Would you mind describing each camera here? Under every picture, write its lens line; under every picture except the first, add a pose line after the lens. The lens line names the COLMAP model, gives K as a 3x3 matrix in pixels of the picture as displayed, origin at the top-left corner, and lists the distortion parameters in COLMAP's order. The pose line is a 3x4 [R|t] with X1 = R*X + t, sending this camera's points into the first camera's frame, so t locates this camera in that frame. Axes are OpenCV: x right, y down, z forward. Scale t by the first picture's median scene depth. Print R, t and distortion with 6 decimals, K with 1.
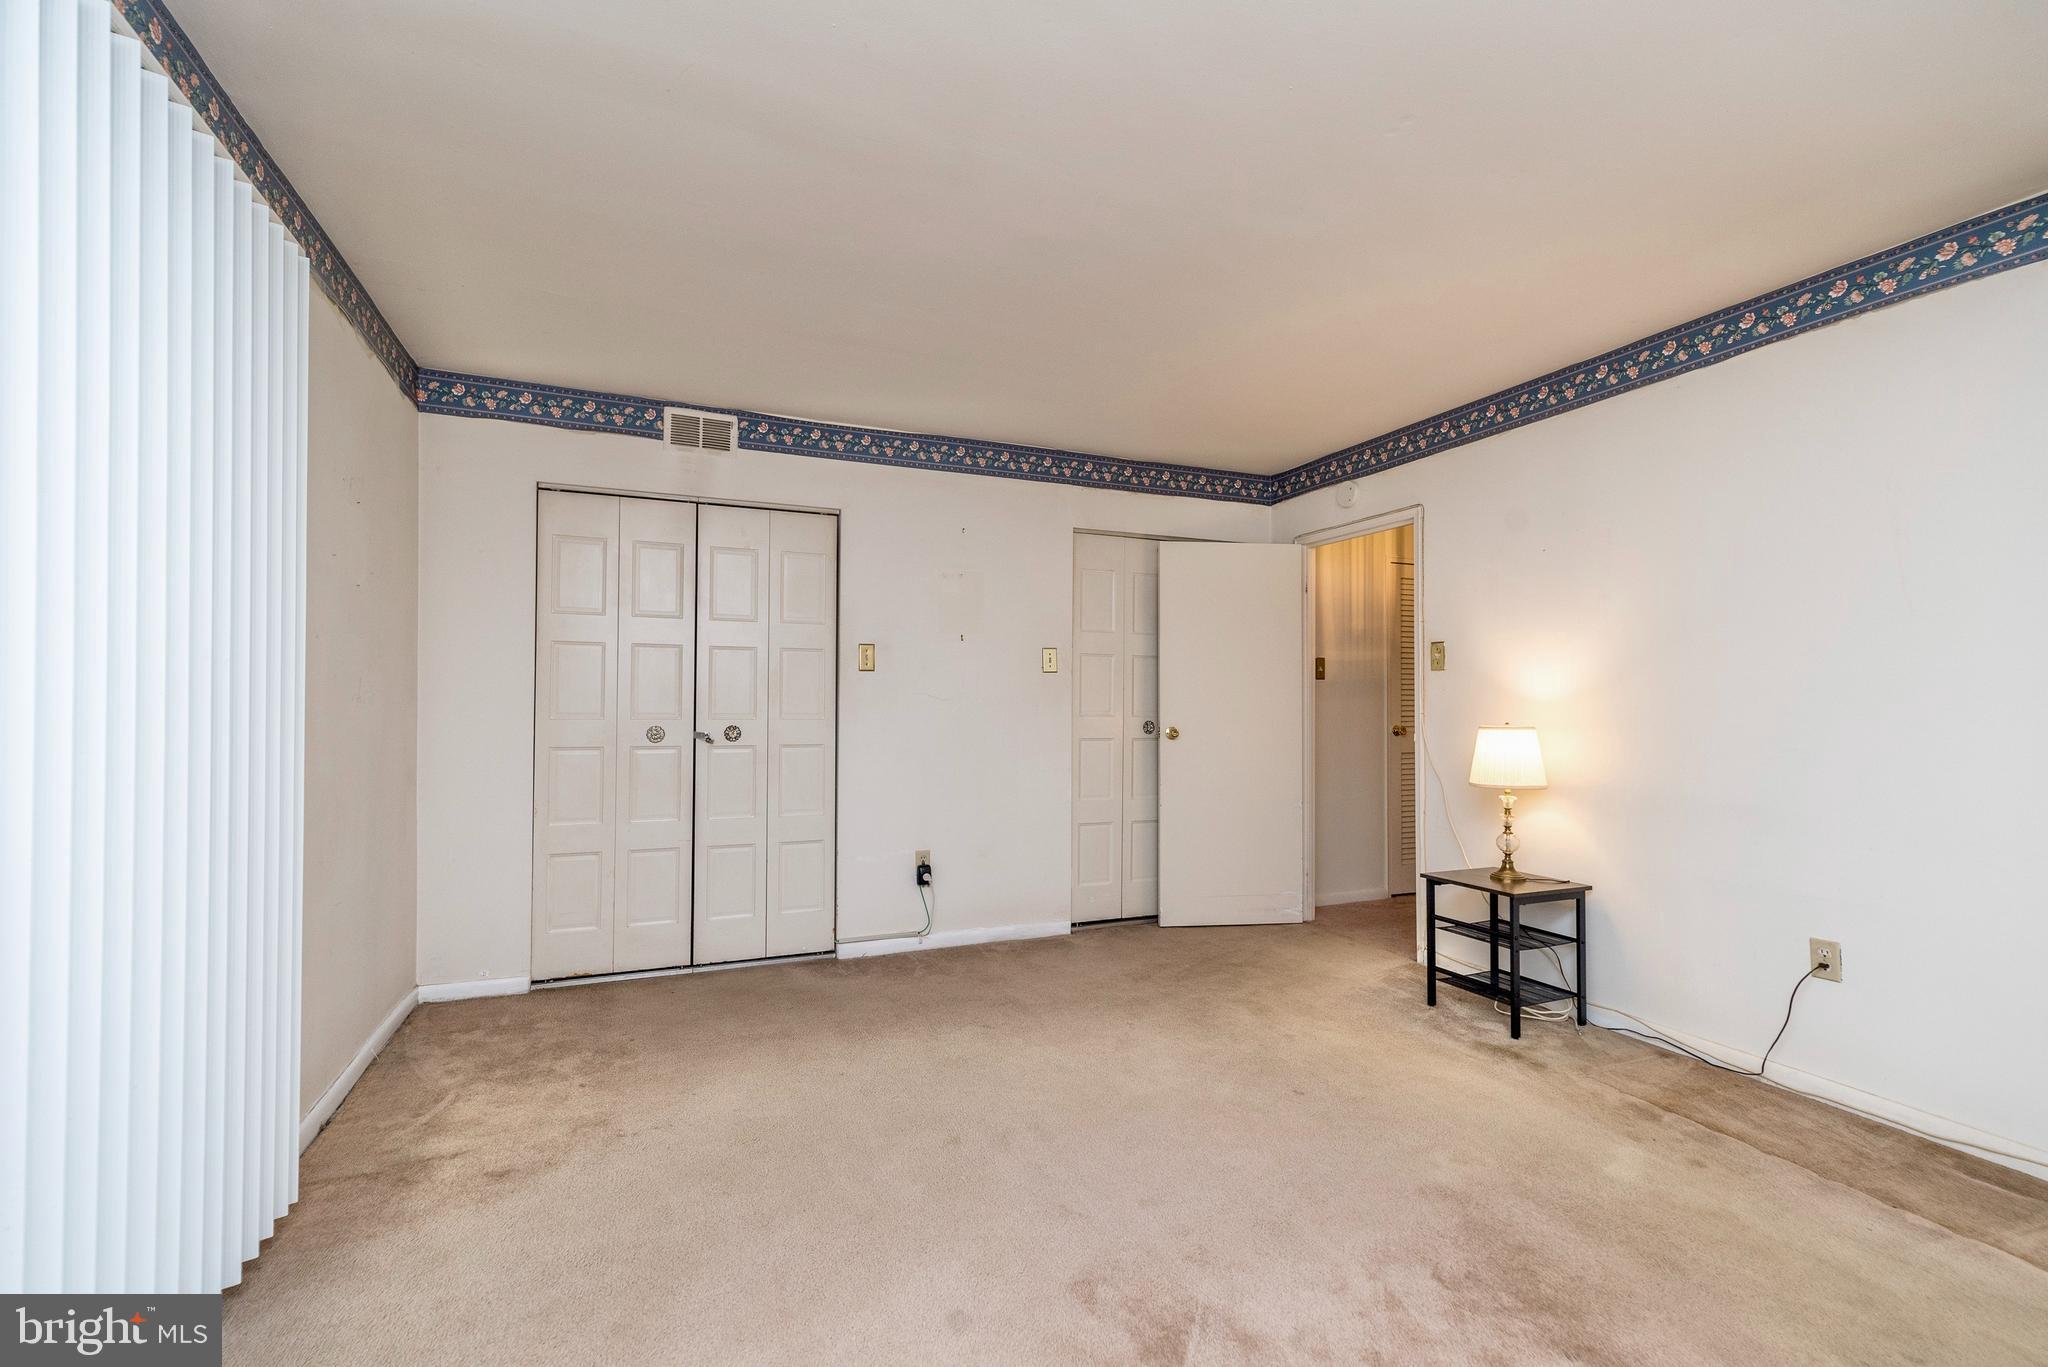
lens RADIAL K [[898.4, 0, 1026.0], [0, 898.4, 689.0], [0, 0, 1]] dist [0.004778, 0.001483]
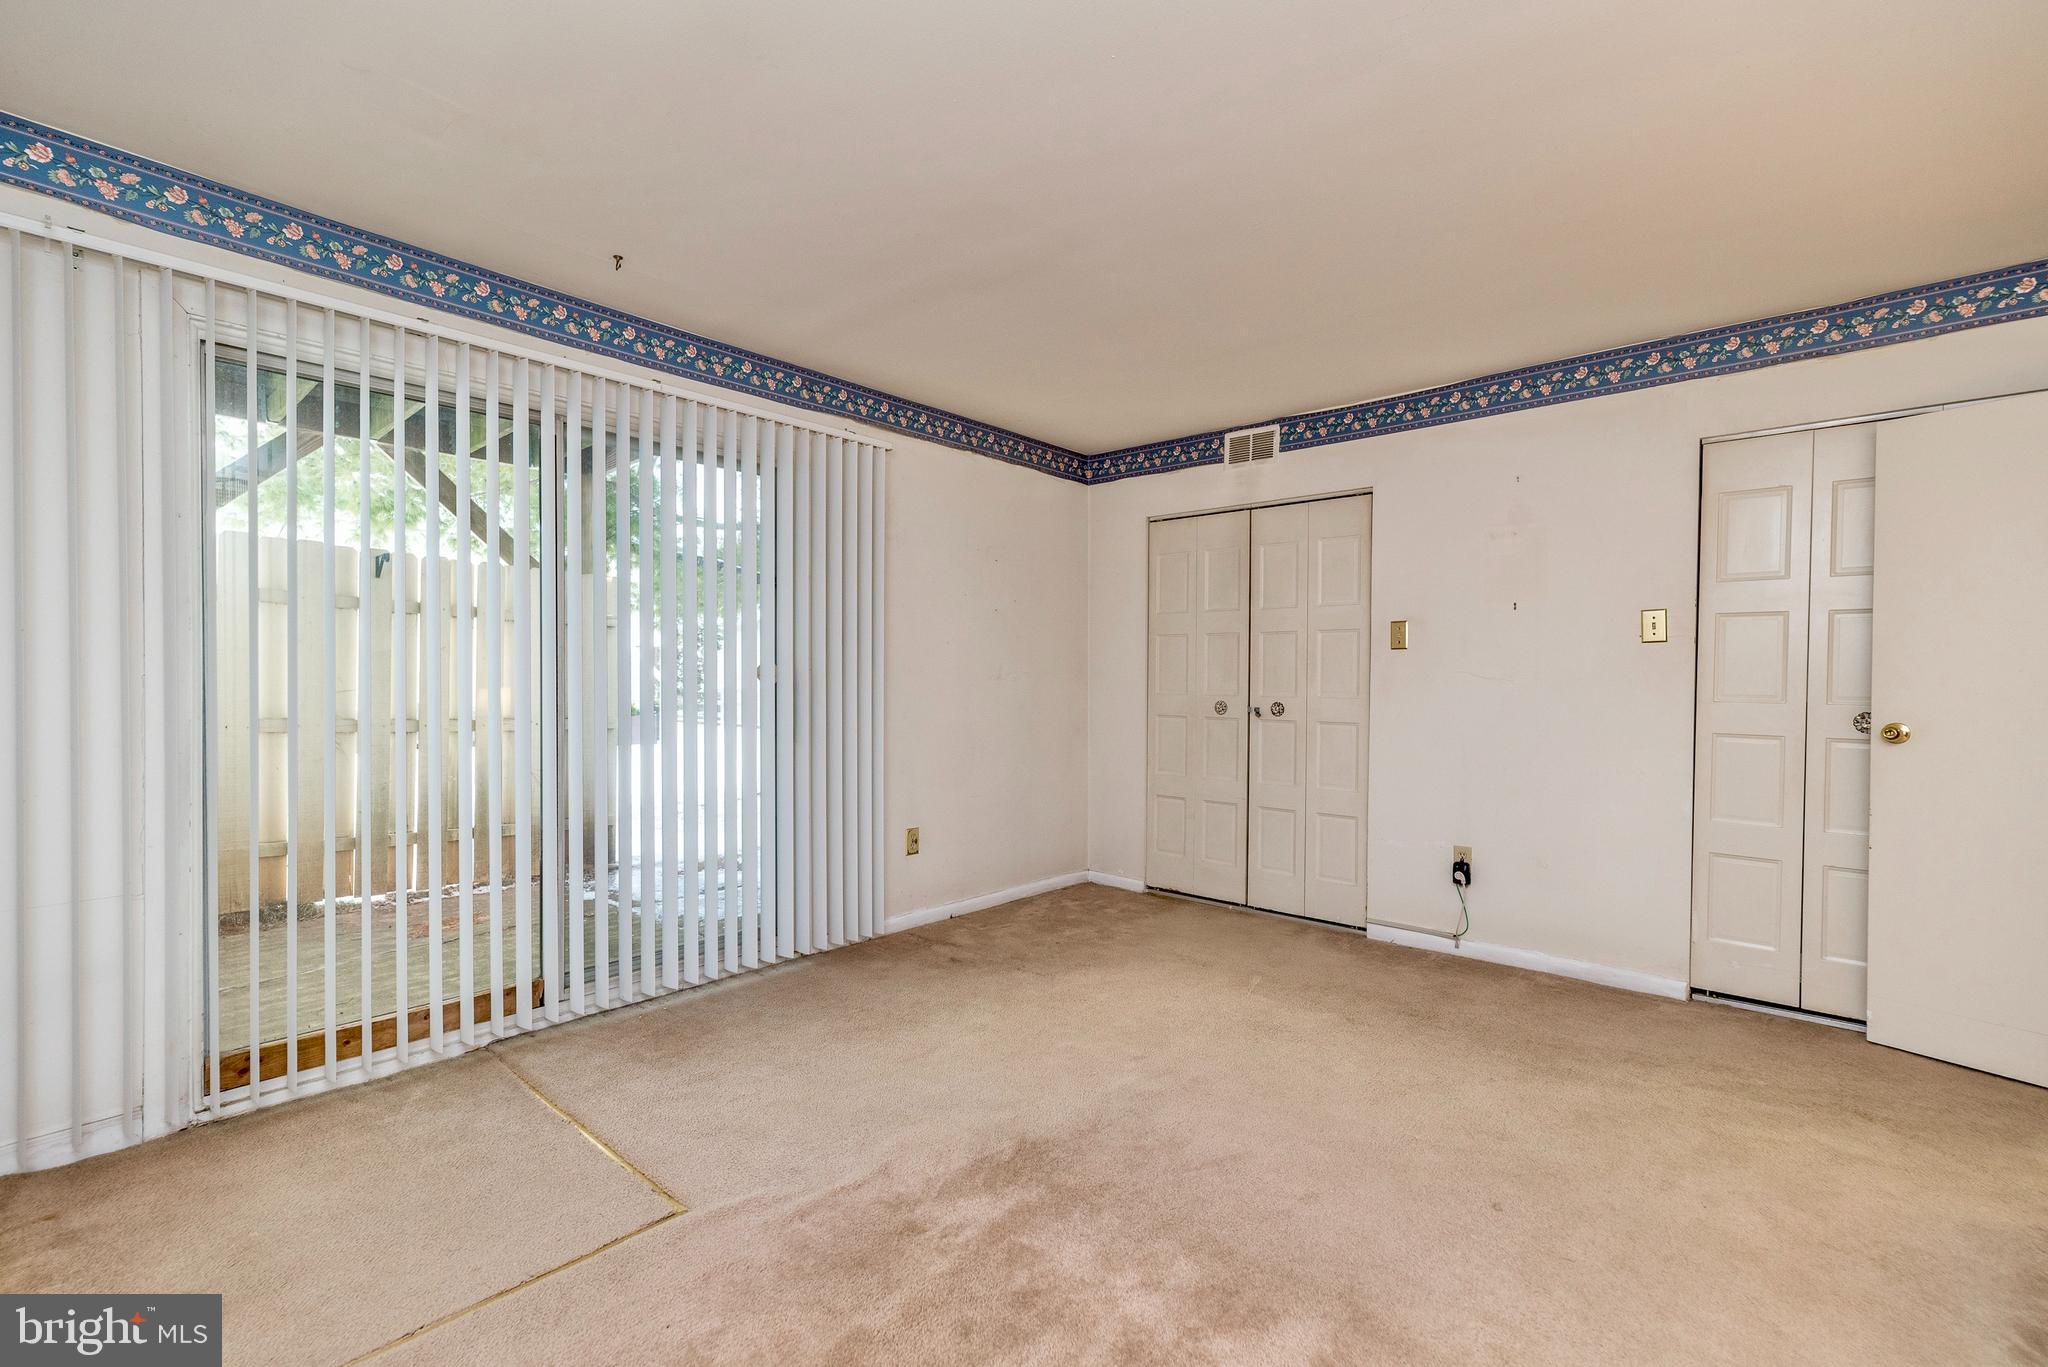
lens RADIAL K [[898.4, 0, 1010.4], [0, 898.4, 687.9], [0, 0, 1]] dist [0.004778, 0.001483]
pose [[0.417219, 0.008447, -0.908767, 0.550432], [0.010501, 0.999845, 0.014114, 0.003672], [0.908745, -0.015432, 0.417065, 0.229018]]
